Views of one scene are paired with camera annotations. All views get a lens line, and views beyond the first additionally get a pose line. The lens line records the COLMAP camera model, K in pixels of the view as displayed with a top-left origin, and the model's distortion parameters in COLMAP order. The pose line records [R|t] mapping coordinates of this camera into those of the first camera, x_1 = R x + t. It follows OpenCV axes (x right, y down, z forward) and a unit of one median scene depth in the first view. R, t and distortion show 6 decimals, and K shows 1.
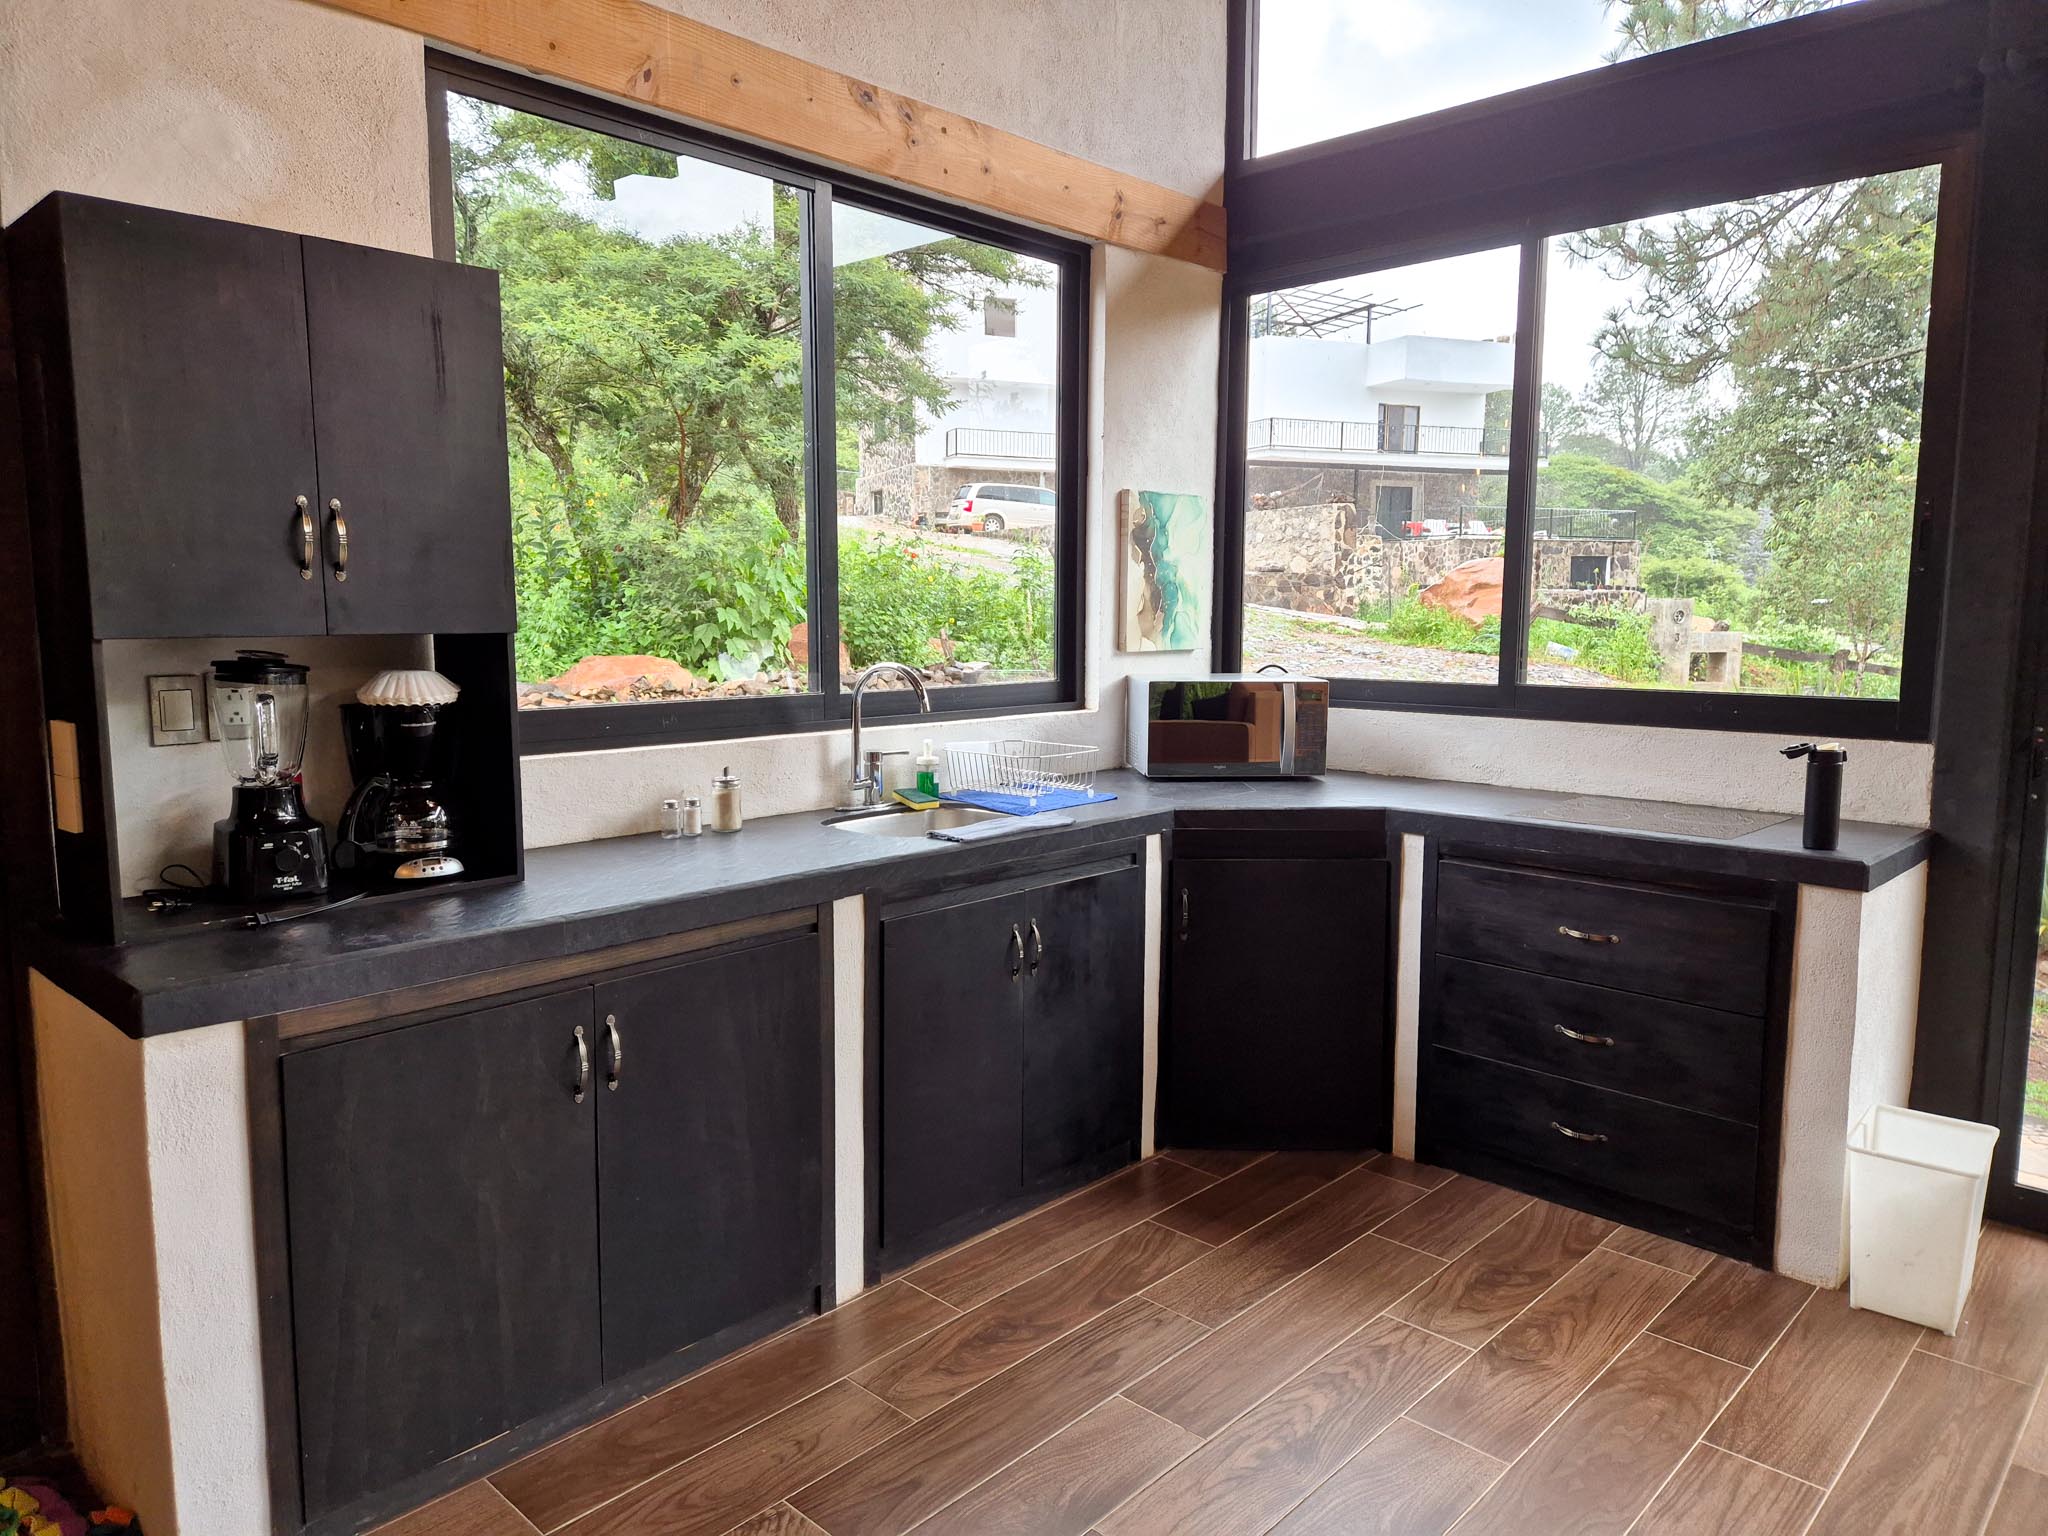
lens RADIAL K [[1375.0, 0, 1024.0], [0, 1375.0, 768.0], [0, 0, 1]] dist [0.079052, -0.068277]
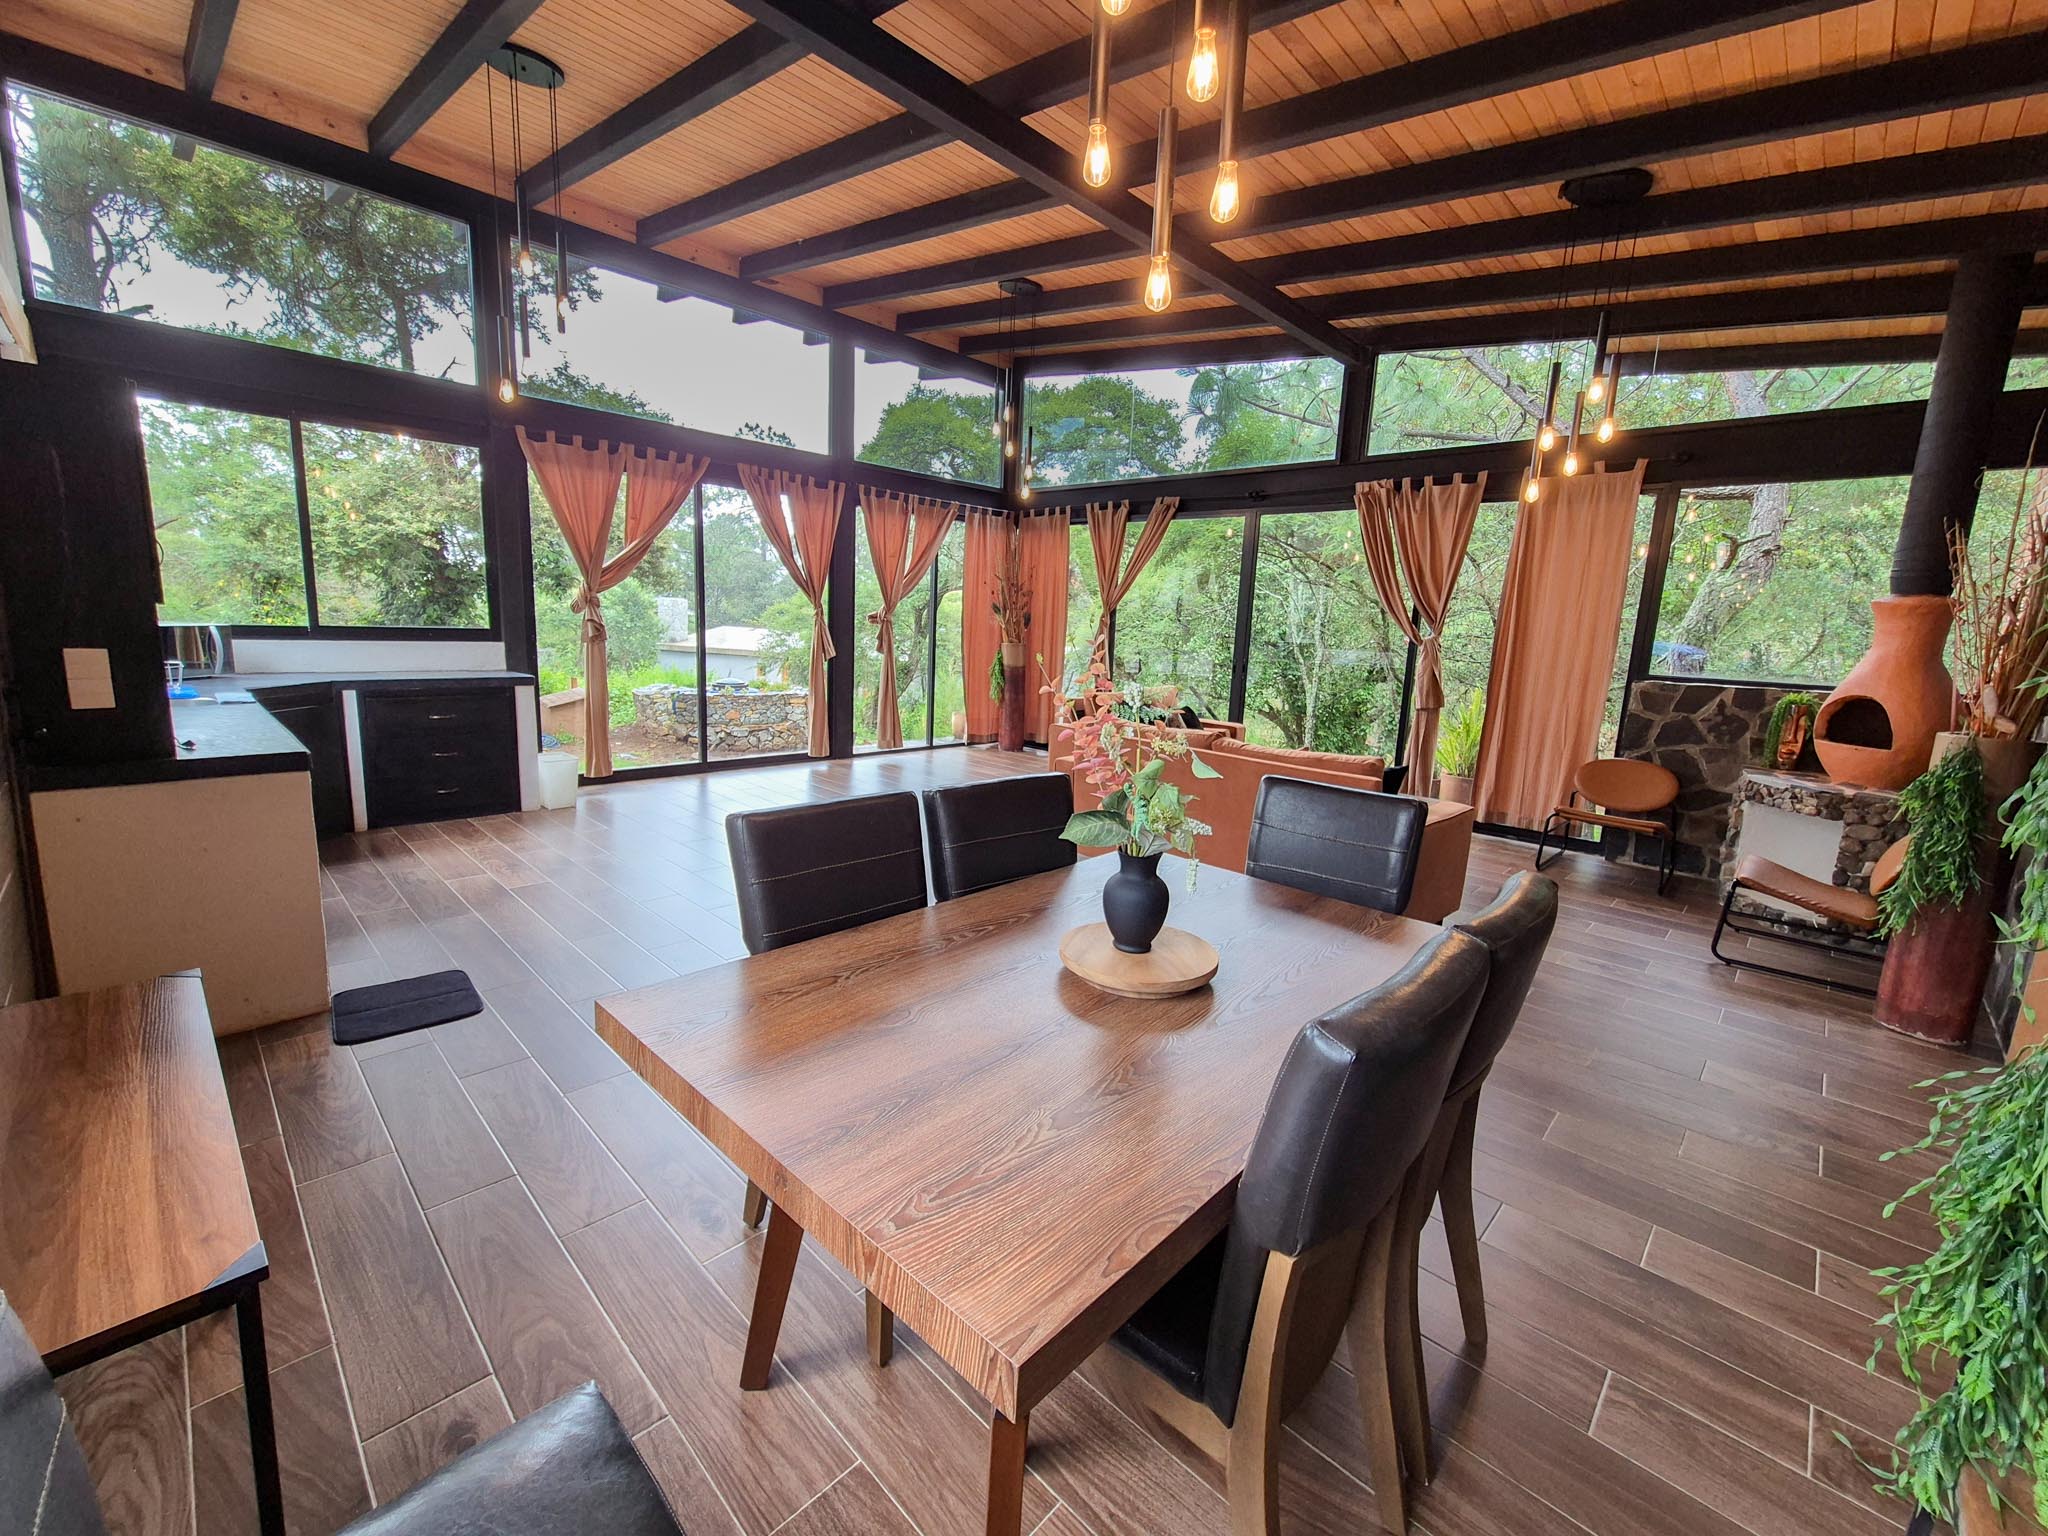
lens RADIAL K [[834.0, 0, 1024.0], [0, 834.0, 768.0], [0, 0, 1]] dist [-0.000949, -0.000114]
pose [[0.012037, -0.182826, 0.983072, -1.069961], [0.080377, 0.980138, 0.181296, 0.013285], [-0.996692, 0.076834, 0.026493, -0.149487]]
